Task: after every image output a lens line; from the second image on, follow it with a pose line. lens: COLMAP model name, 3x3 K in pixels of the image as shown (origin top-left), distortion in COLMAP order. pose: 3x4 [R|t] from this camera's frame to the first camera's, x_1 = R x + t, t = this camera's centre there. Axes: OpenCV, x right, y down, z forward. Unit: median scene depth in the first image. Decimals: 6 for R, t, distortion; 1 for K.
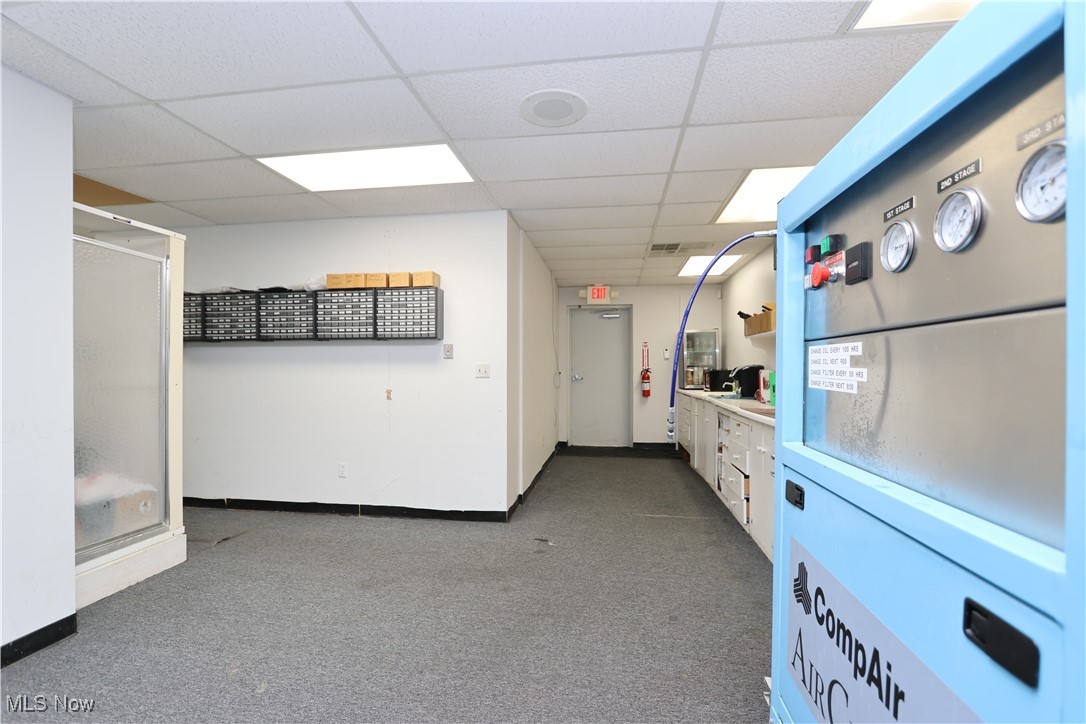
lens RADIAL K [[494.3, 0, 539.2], [0, 494.3, 369.5], [0, 0, 1]] dist [-0.015858, 0.000024]
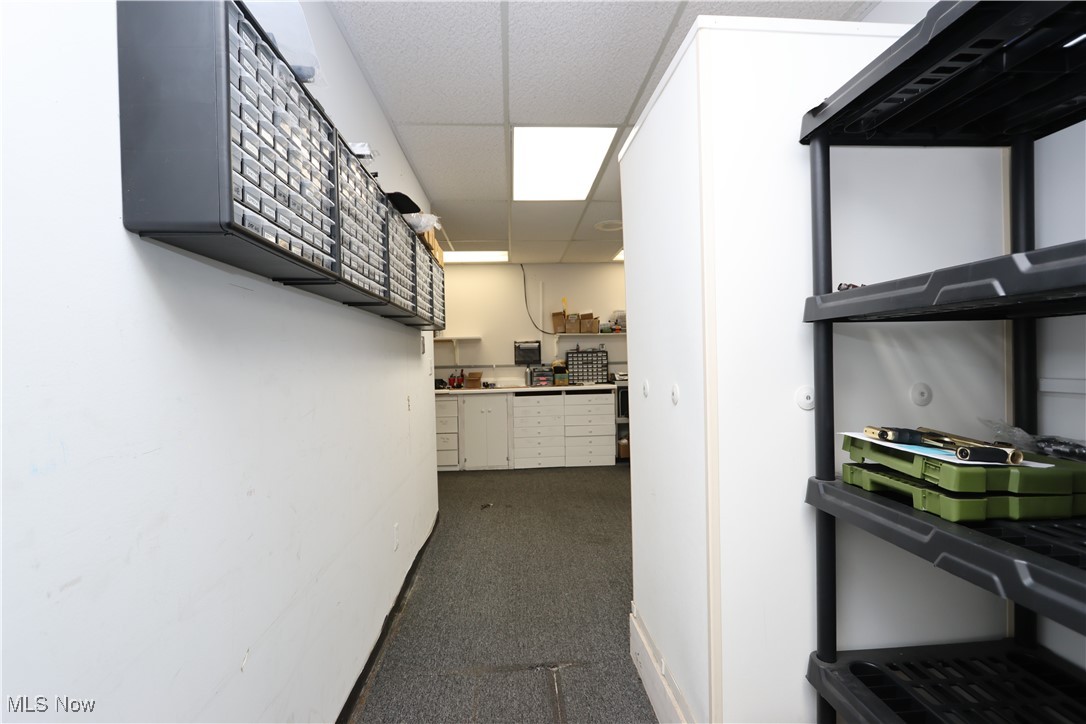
lens RADIAL K [[494.3, 0, 539.2], [0, 494.3, 369.5], [0, 0, 1]] dist [-0.015858, 0.000024]
pose [[-0.203069, -0.013179, 0.979076, -1.184384], [0.028360, 0.999411, 0.019335, -0.006360], [-0.978754, 0.031693, -0.202575, 1.098656]]
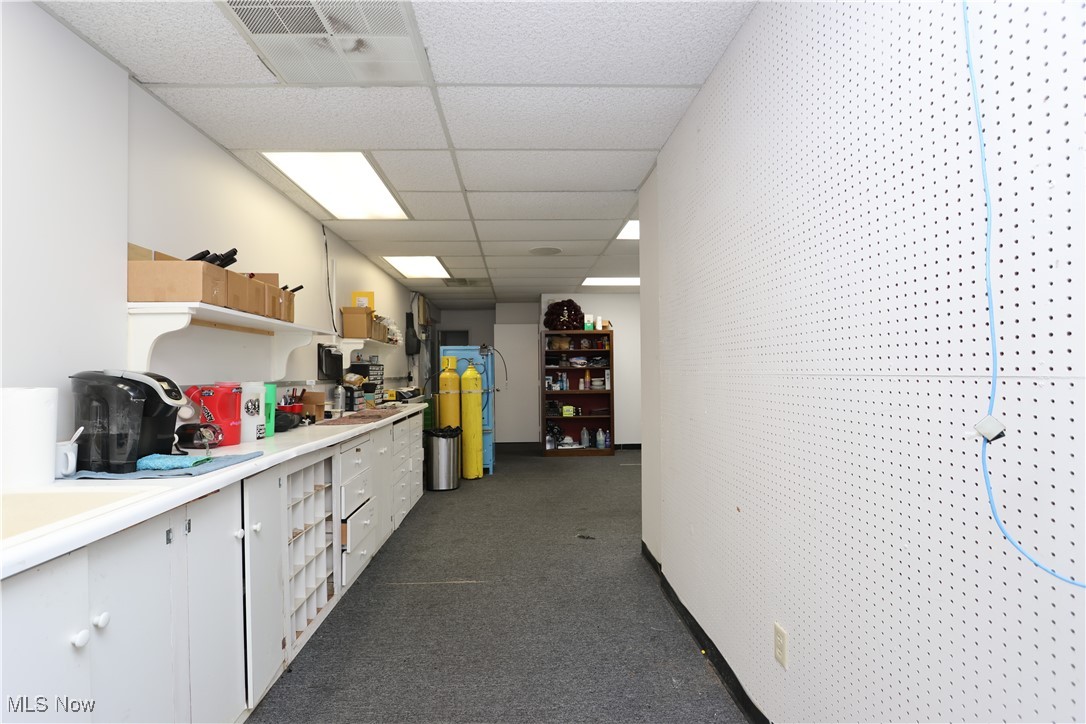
lens RADIAL K [[494.3, 0, 539.2], [0, 494.3, 369.5], [0, 0, 1]] dist [-0.015858, 0.000024]
pose [[-0.981307, 0.004456, -0.192399, 0.305680], [0.004236, 0.999990, 0.001558, -0.014431], [0.192404, 0.000714, -0.981316, 2.005257]]
